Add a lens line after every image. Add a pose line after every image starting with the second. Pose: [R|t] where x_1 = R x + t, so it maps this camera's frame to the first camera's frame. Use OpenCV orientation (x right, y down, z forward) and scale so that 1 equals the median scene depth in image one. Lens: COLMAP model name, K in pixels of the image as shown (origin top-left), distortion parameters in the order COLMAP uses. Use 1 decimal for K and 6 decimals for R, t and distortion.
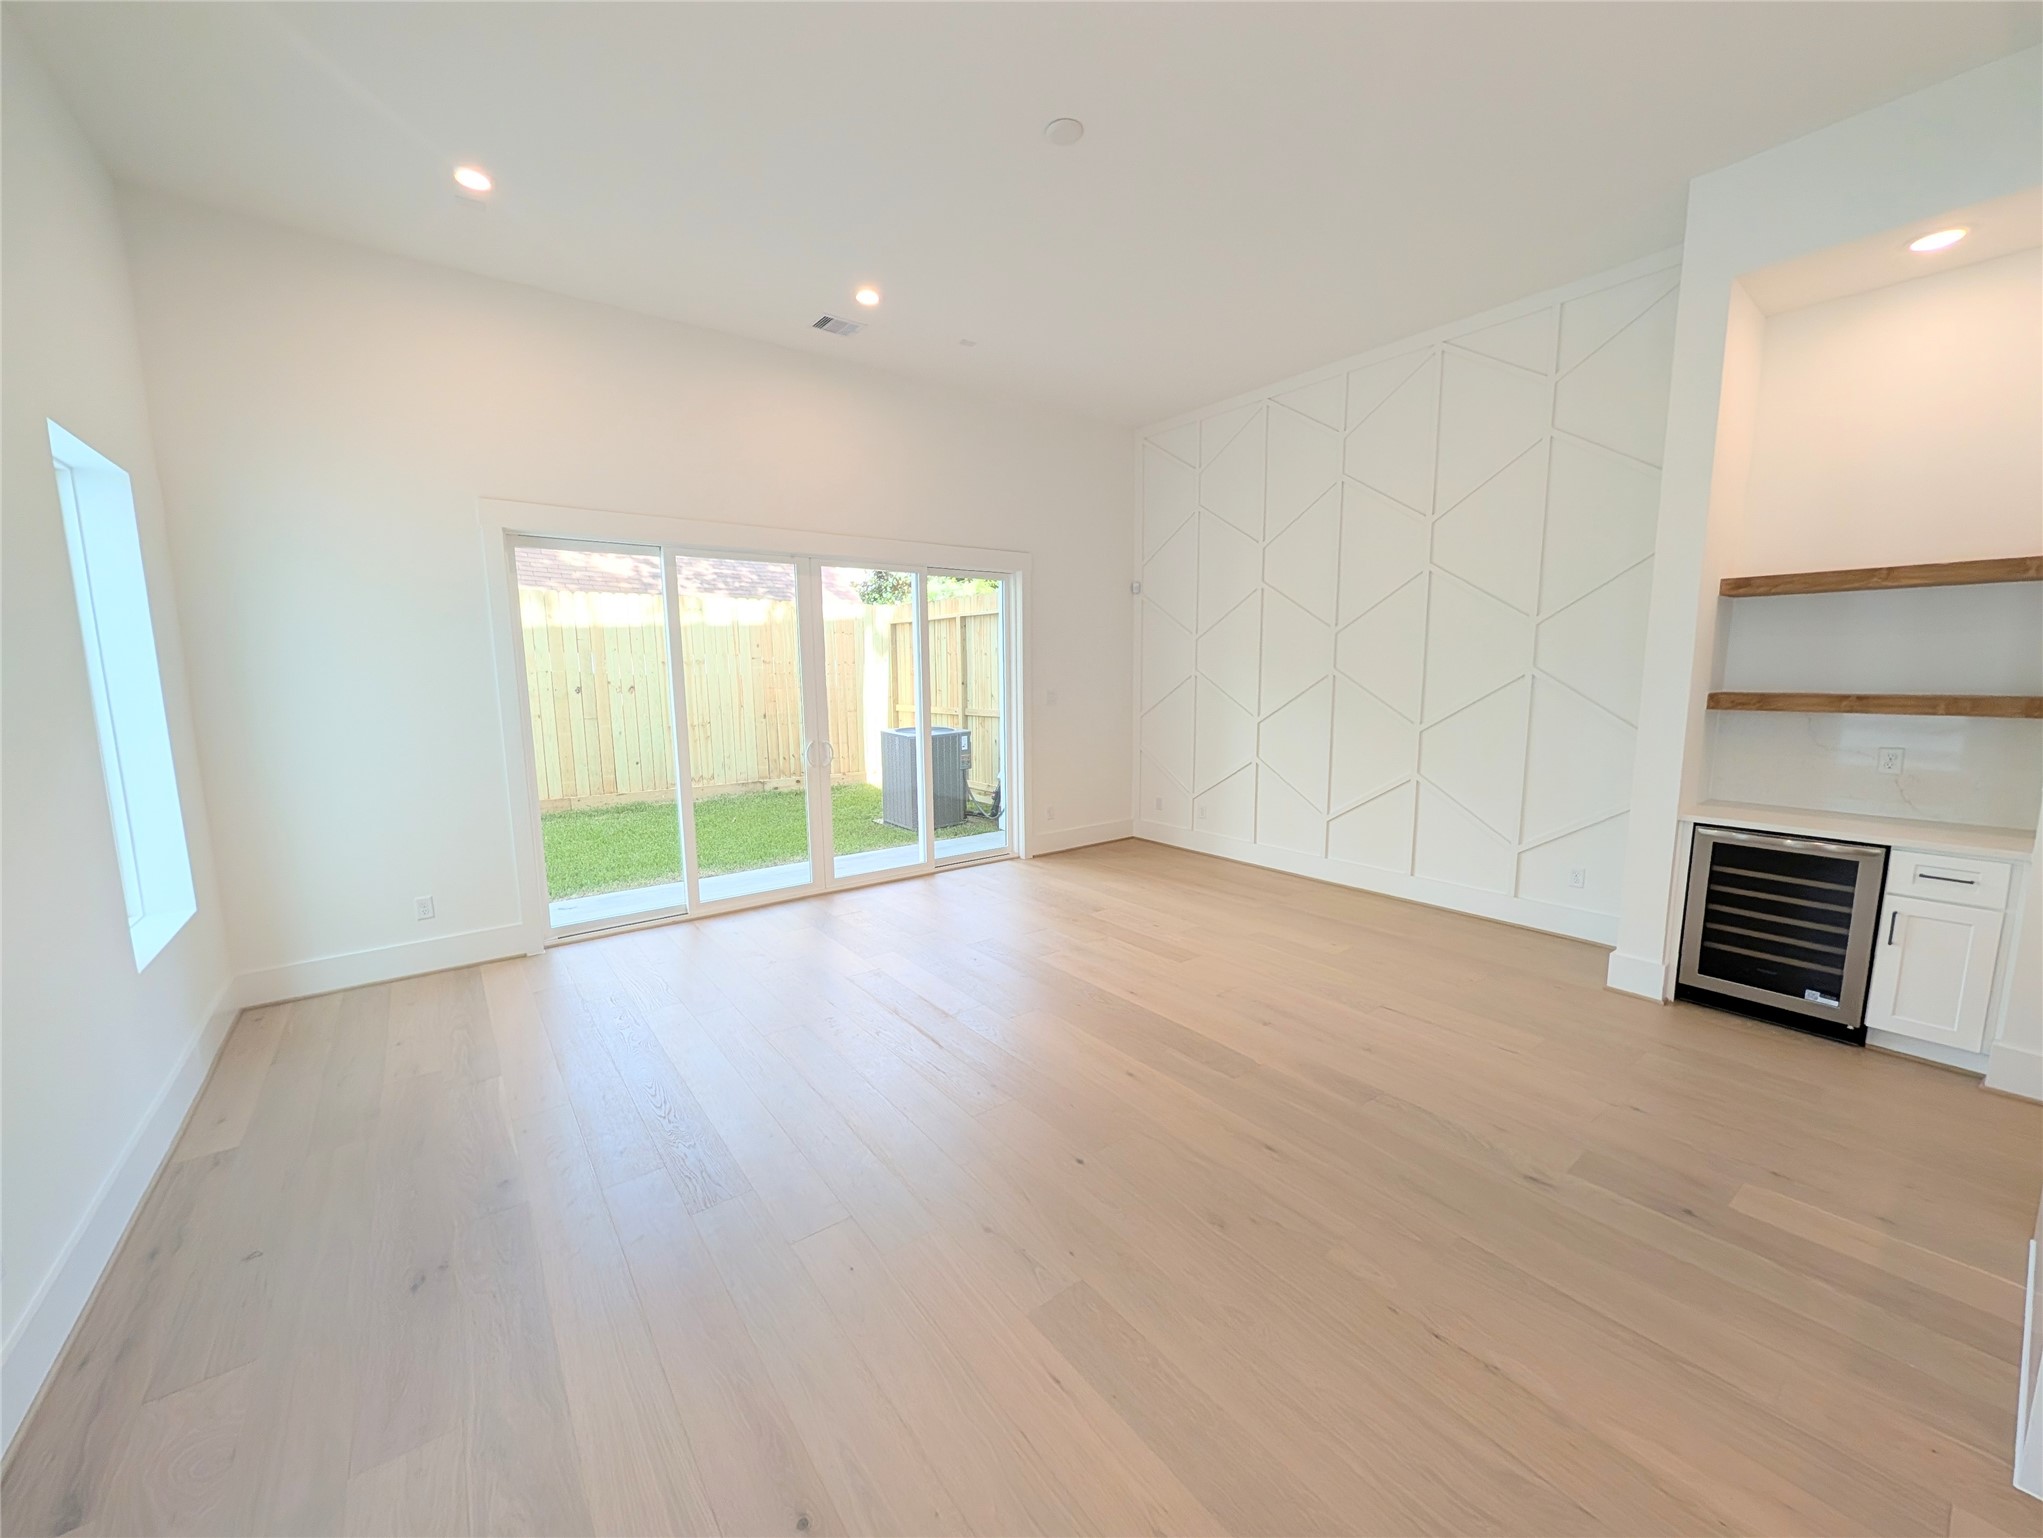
lens RADIAL K [[784.8, 0, 1017.8], [0, 784.8, 773.9], [0, 0, 1]] dist [0.000841, -0.000169]
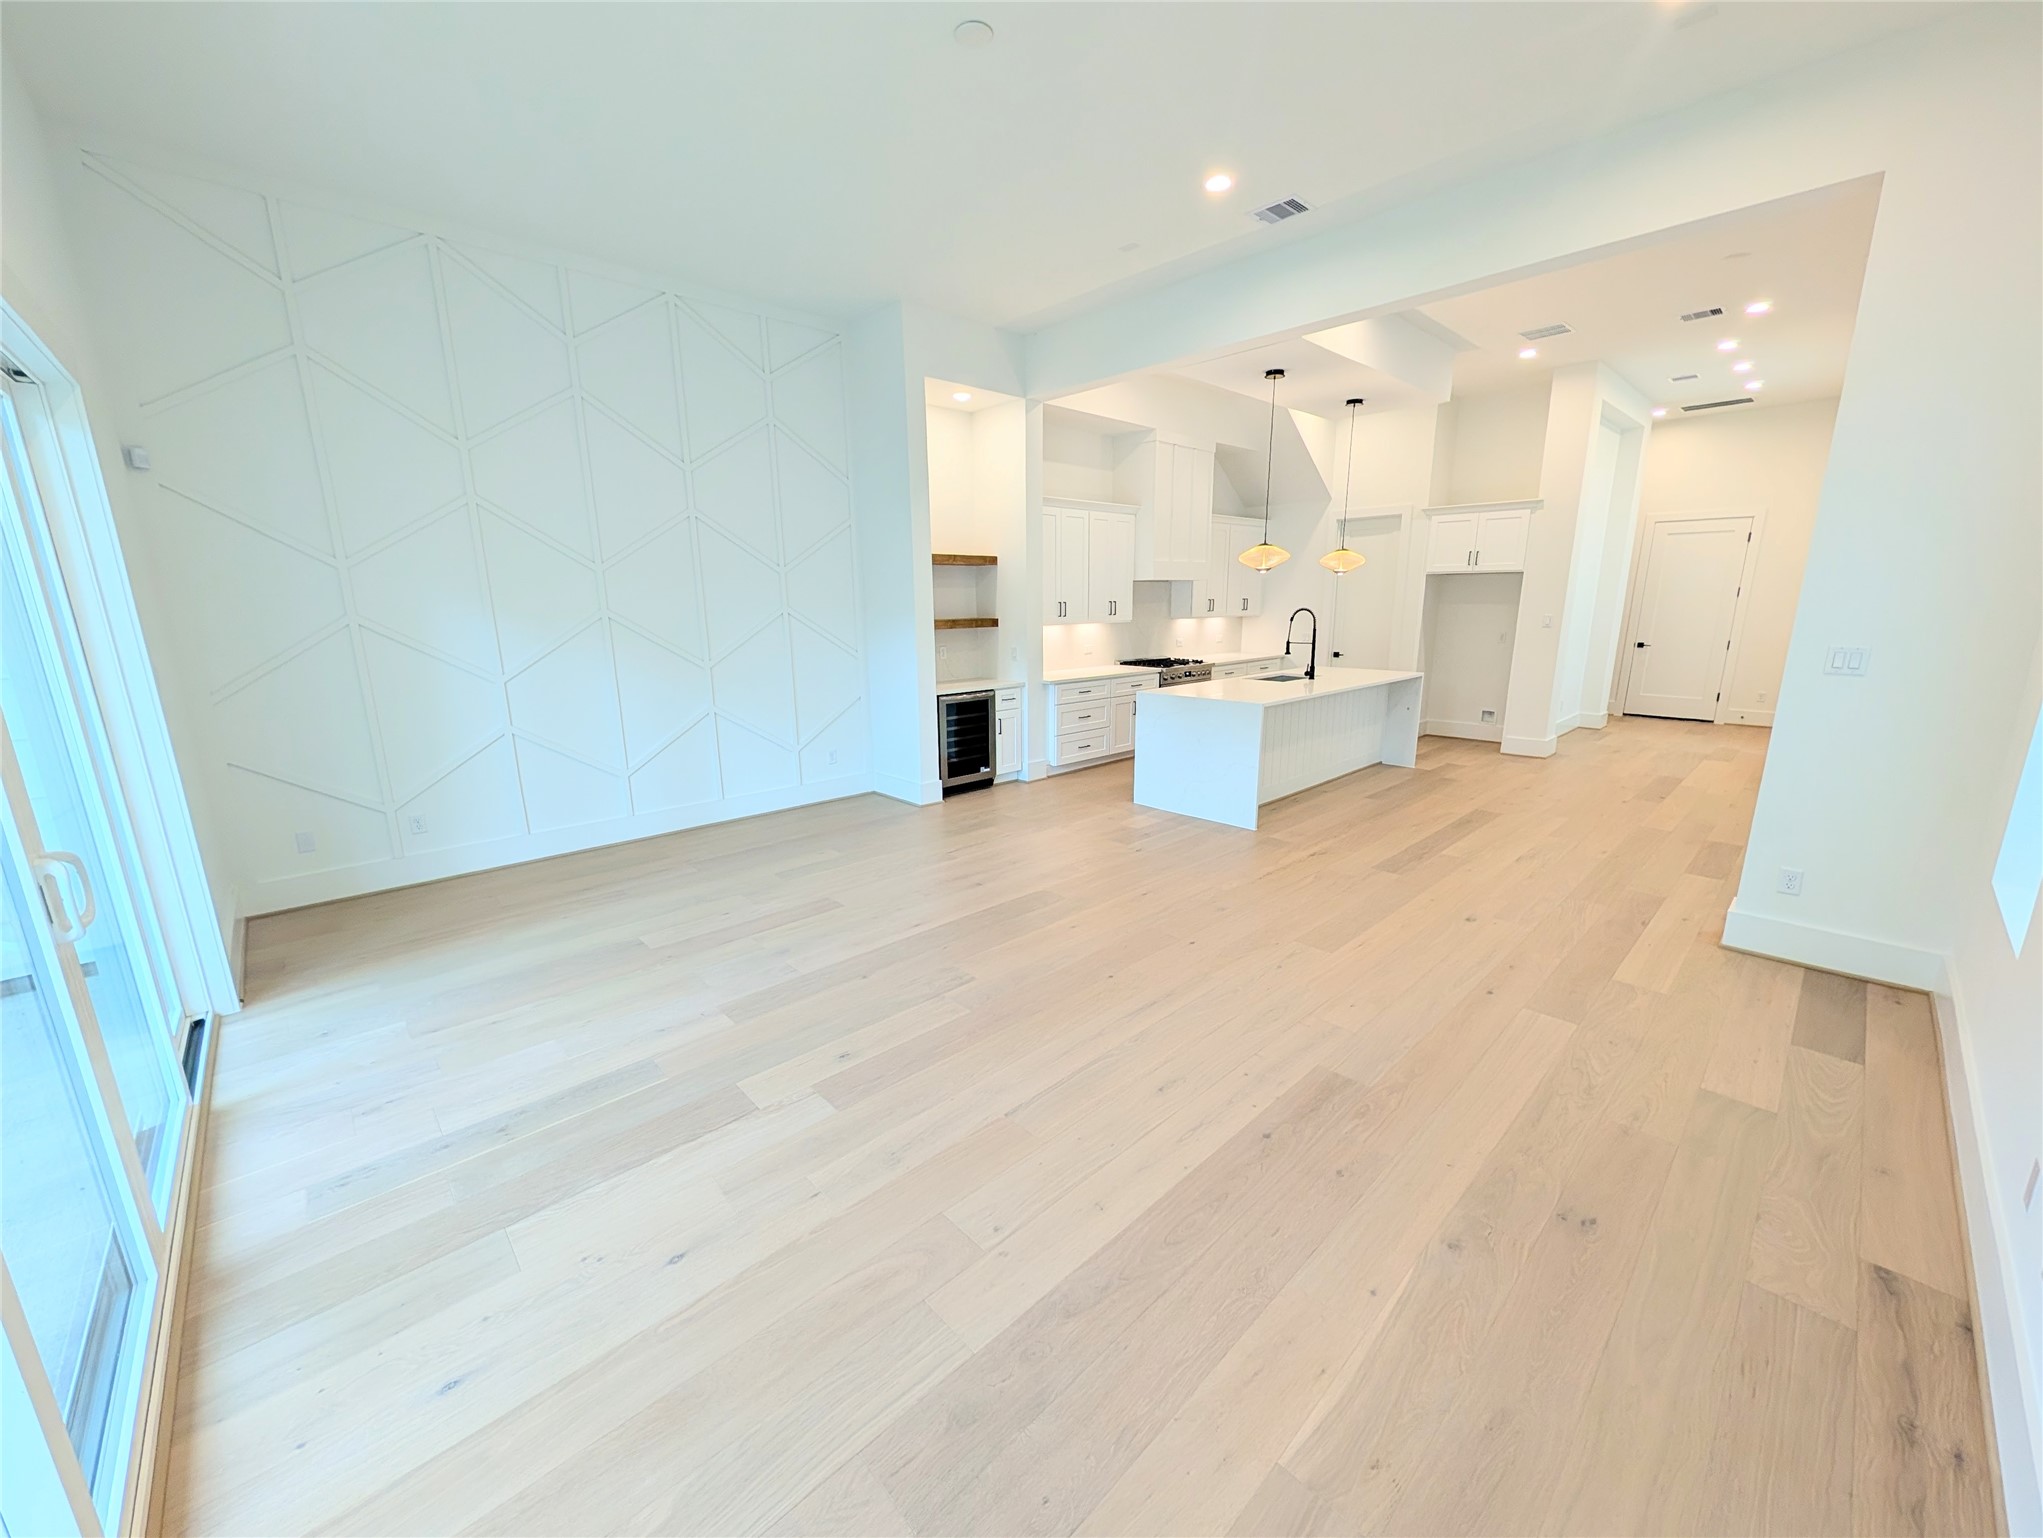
lens RADIAL K [[784.8, 0, 1015.9], [0, 784.8, 773.7], [0, 0, 1]] dist [0.000841, -0.000169]
pose [[-0.105175, -0.208822, 0.972282, -0.626191], [0.144677, 0.964089, 0.222712, -0.094132], [-0.983873, 0.164091, -0.071187, 0.689502]]
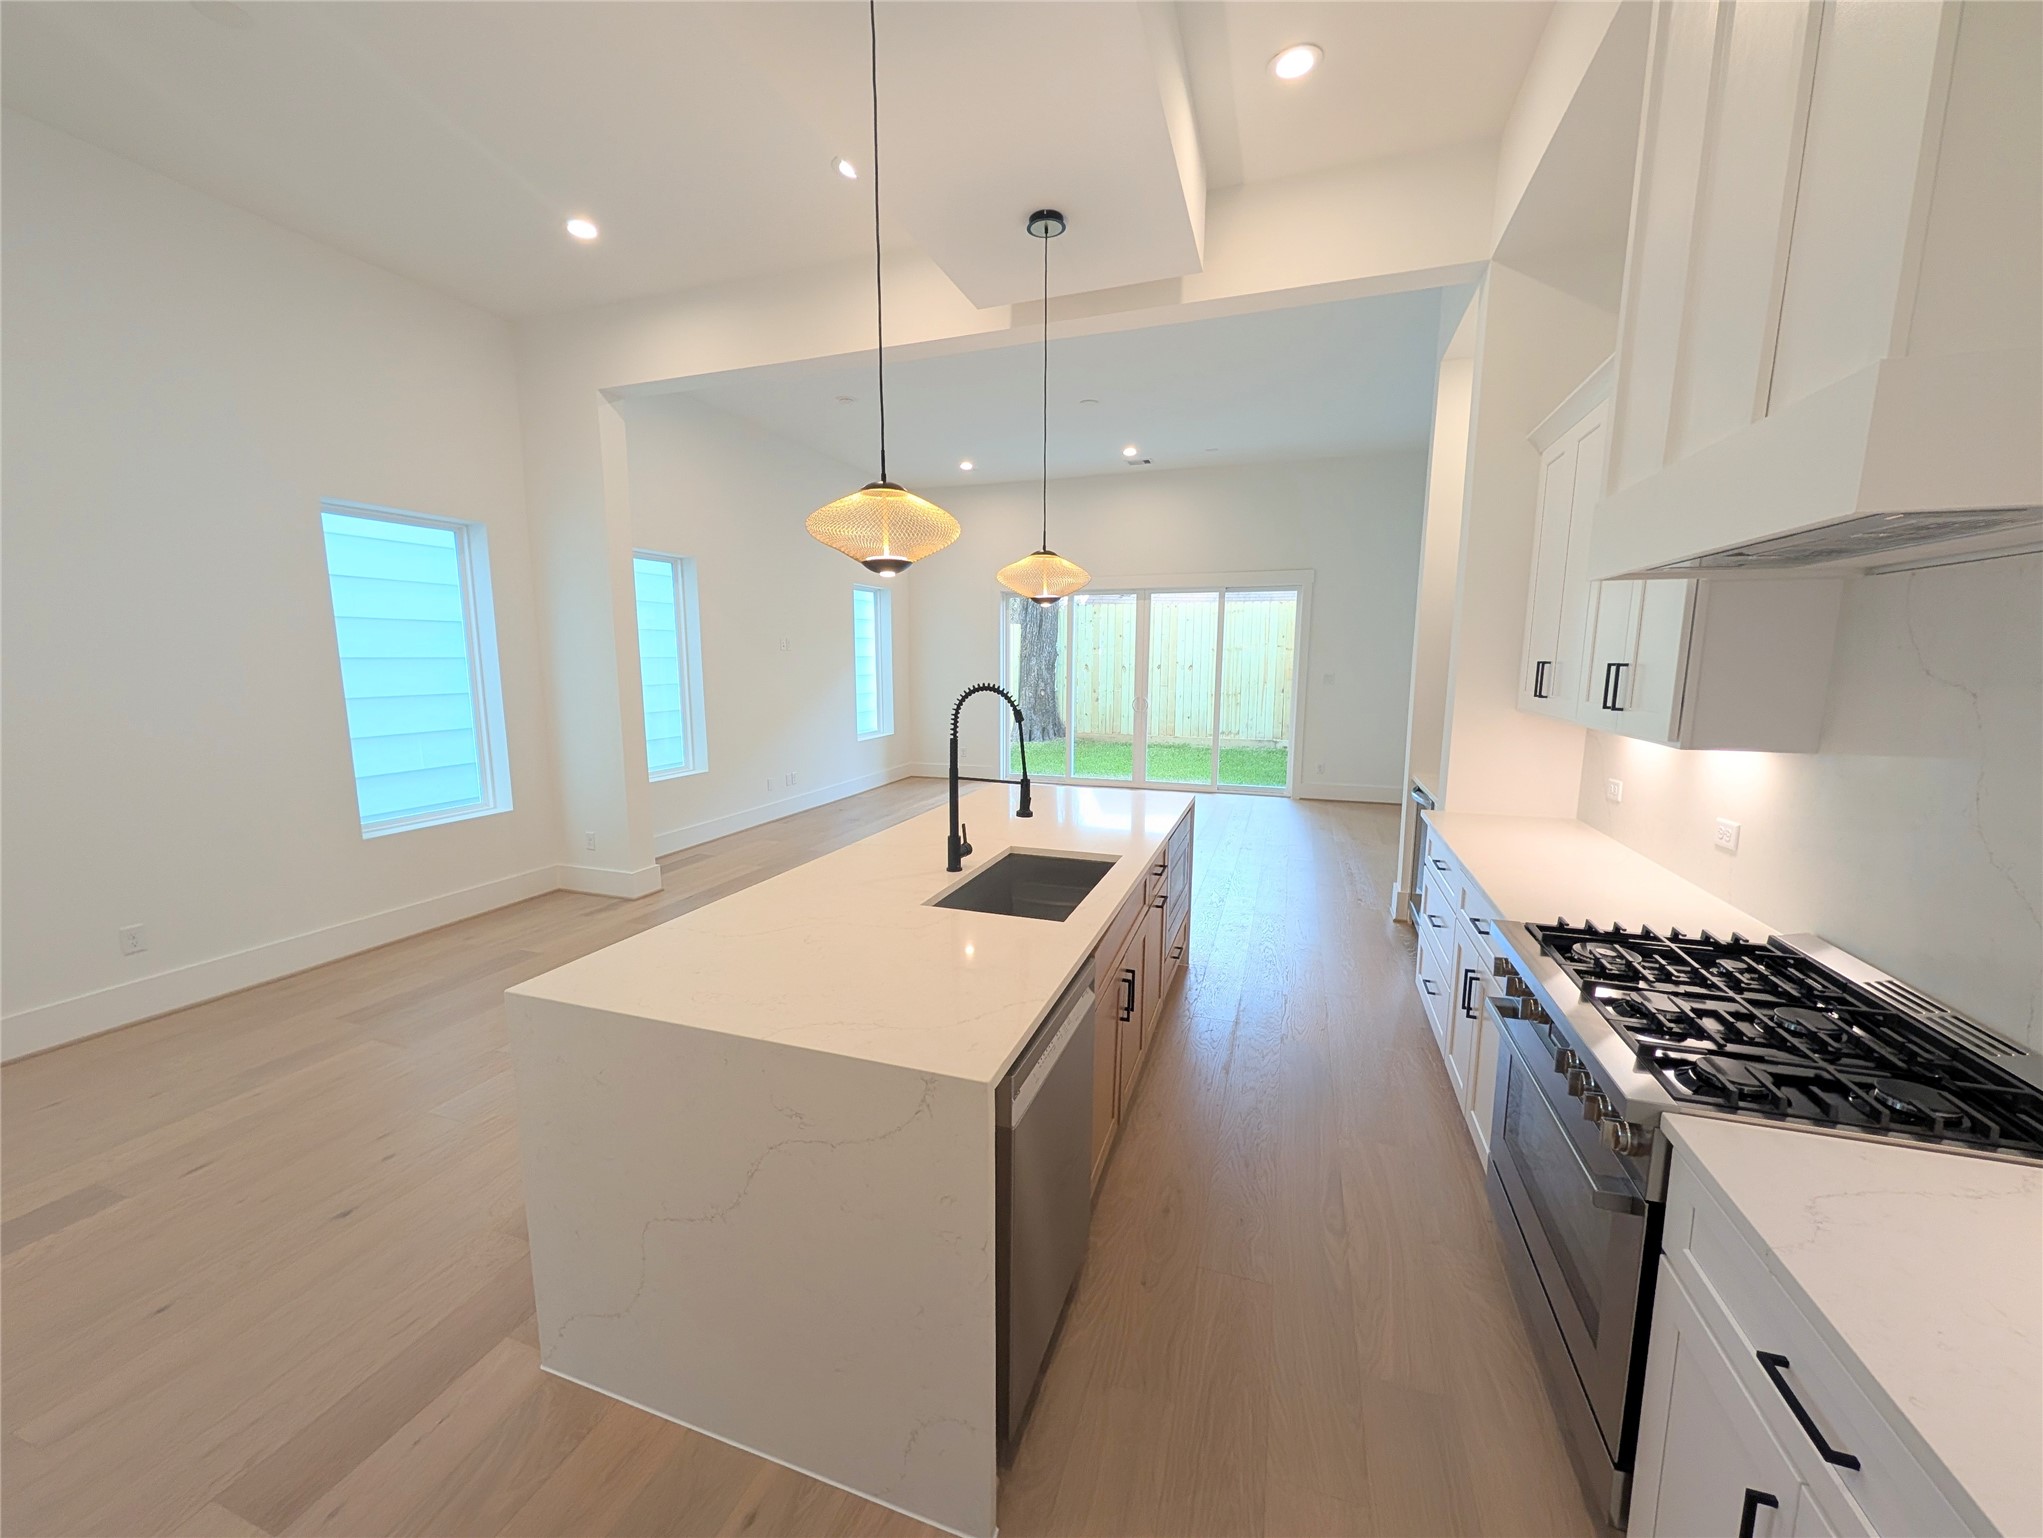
lens RADIAL K [[784.8, 0, 1018.3], [0, 784.8, 776.8], [0, 0, 1]] dist [0.000841, -0.000169]
pose [[0.554782, 0.137978, -0.820475, 1.087790], [-0.118937, 0.989177, 0.085926, 0.015240], [0.823451, 0.049915, 0.565188, -0.184410]]
